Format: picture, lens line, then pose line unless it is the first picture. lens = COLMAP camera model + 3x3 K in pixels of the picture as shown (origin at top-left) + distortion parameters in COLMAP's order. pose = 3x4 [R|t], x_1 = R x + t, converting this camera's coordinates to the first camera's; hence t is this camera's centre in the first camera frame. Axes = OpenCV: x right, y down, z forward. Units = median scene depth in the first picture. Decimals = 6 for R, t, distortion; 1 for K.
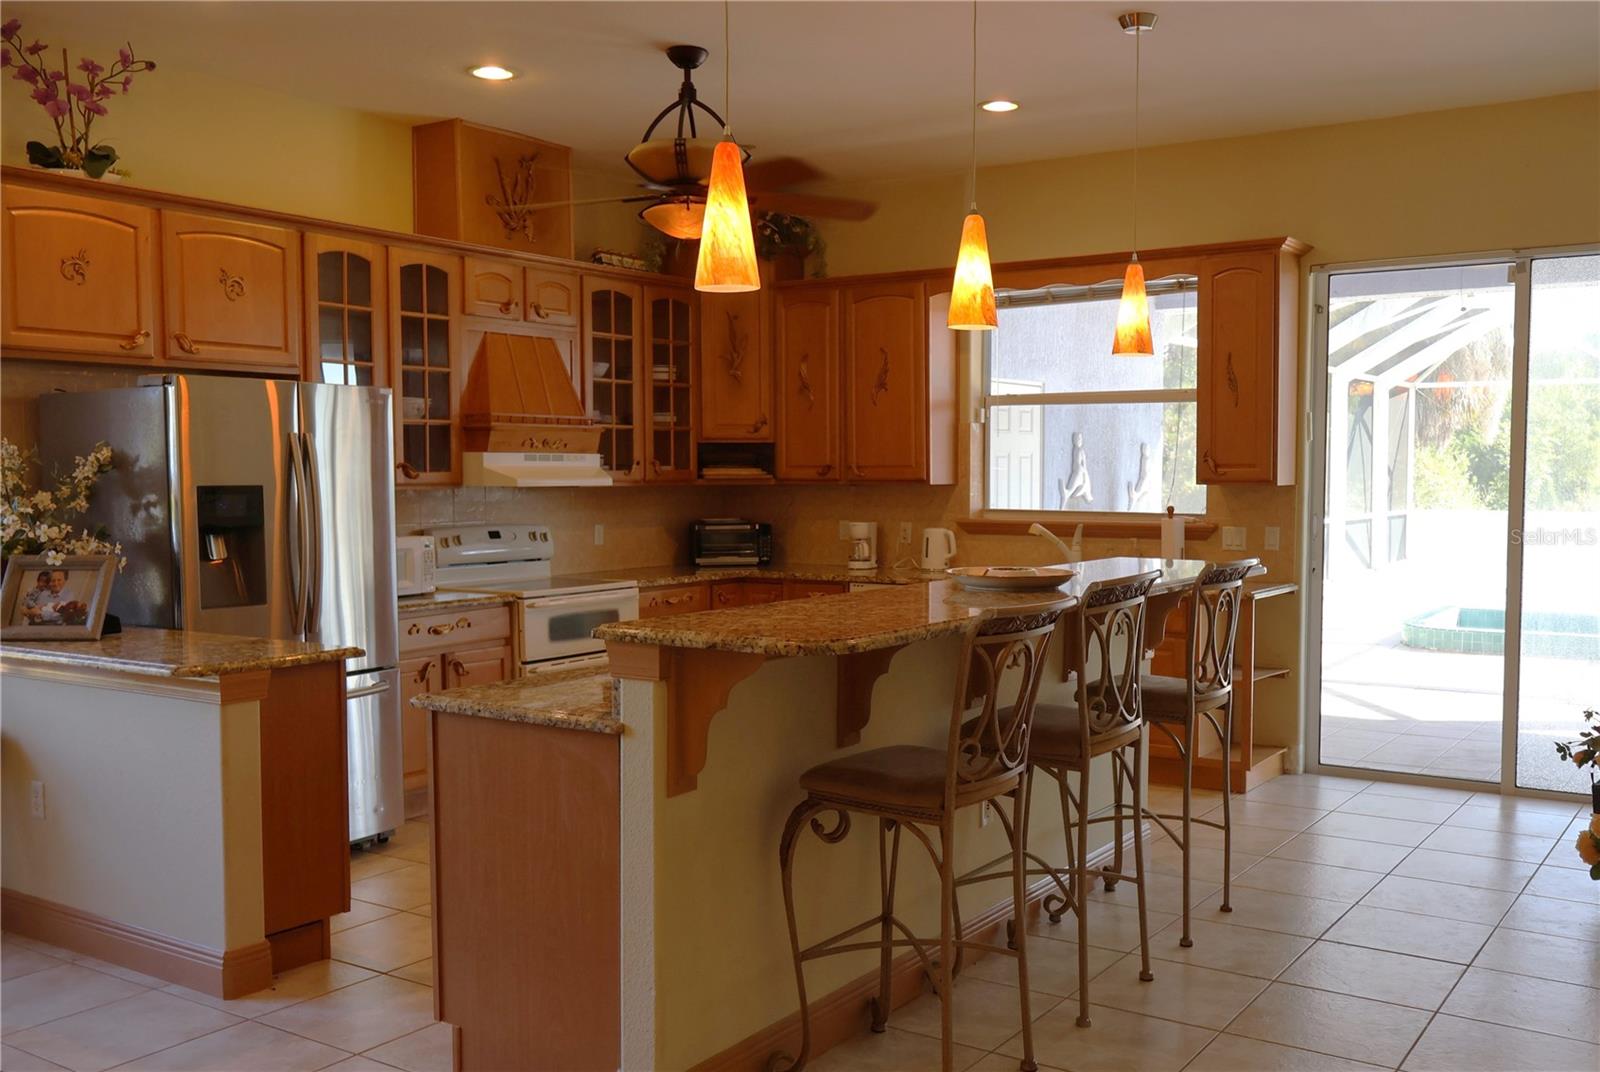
lens RADIAL K [[1487.0, 0, 803.3], [0, 1487.0, 561.3], [0, 0, 1]] dist [0.009107, 0.002612]
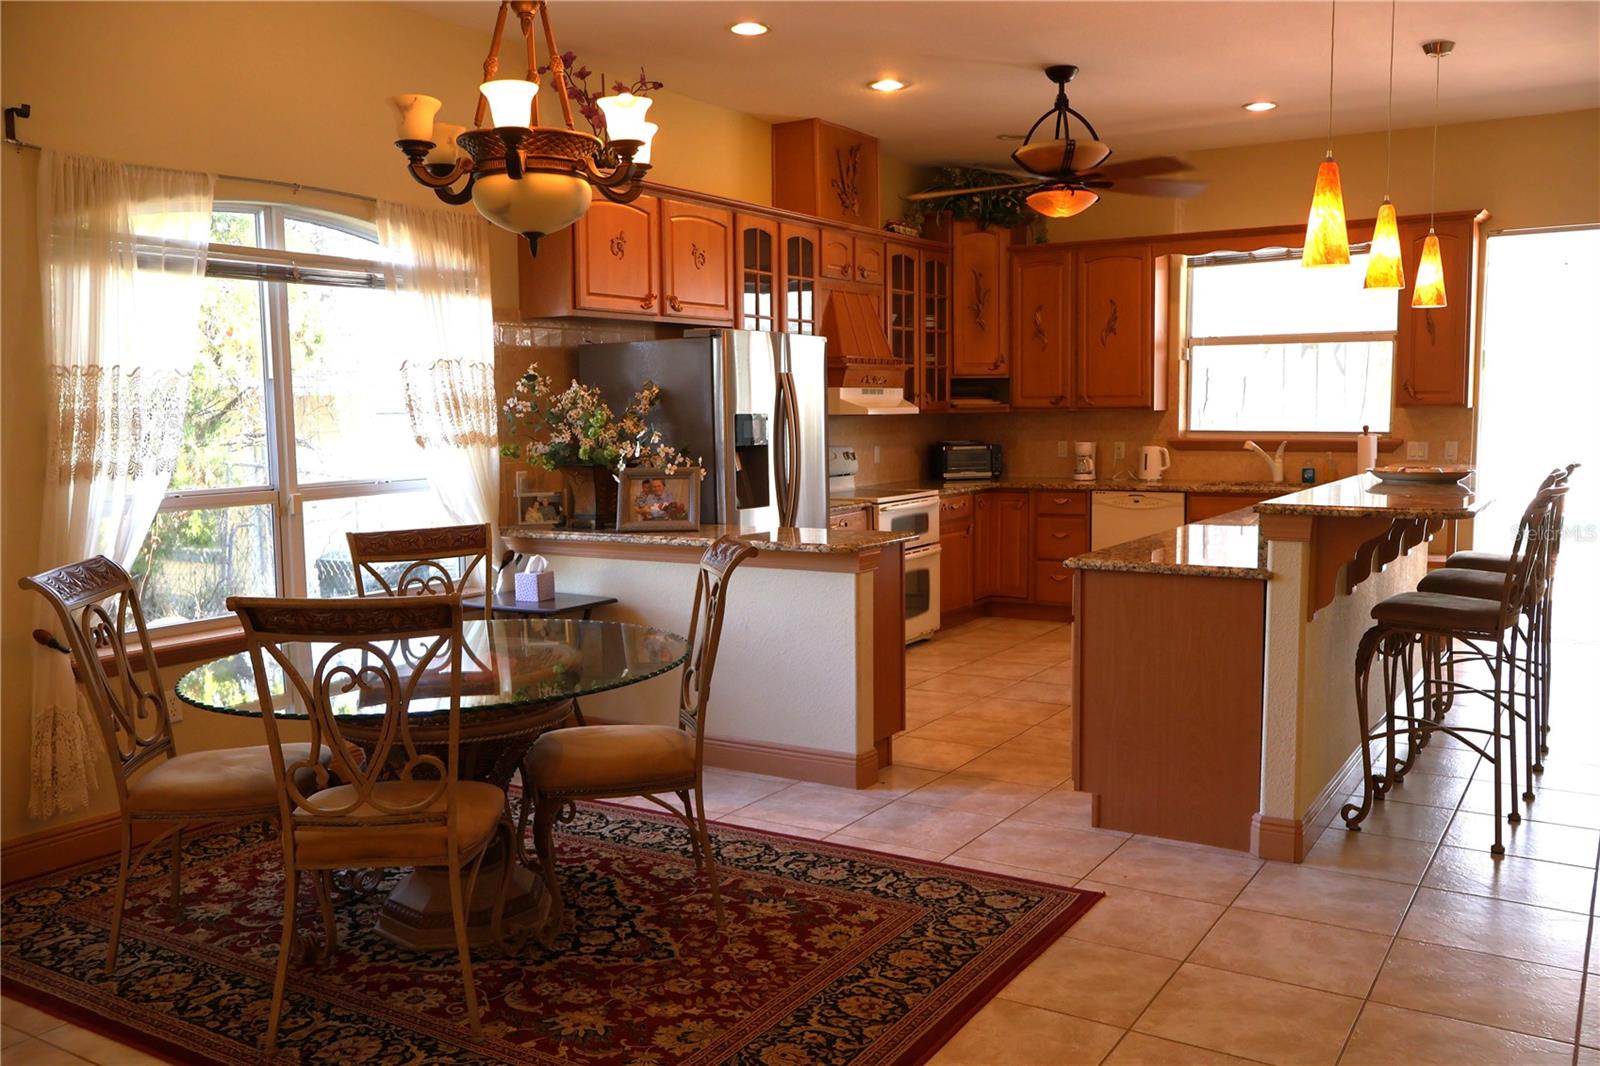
lens RADIAL K [[1342.9, 0, 800.0], [0, 1342.9, 533.0], [0, 0, 1]] dist [0.003106, -0.000787]
pose [[0.999696, -0.012035, 0.021540, -0.249522], [0.011289, 0.999343, 0.034429, 0.008831], [-0.021941, -0.034176, 0.999175, -0.118443]]
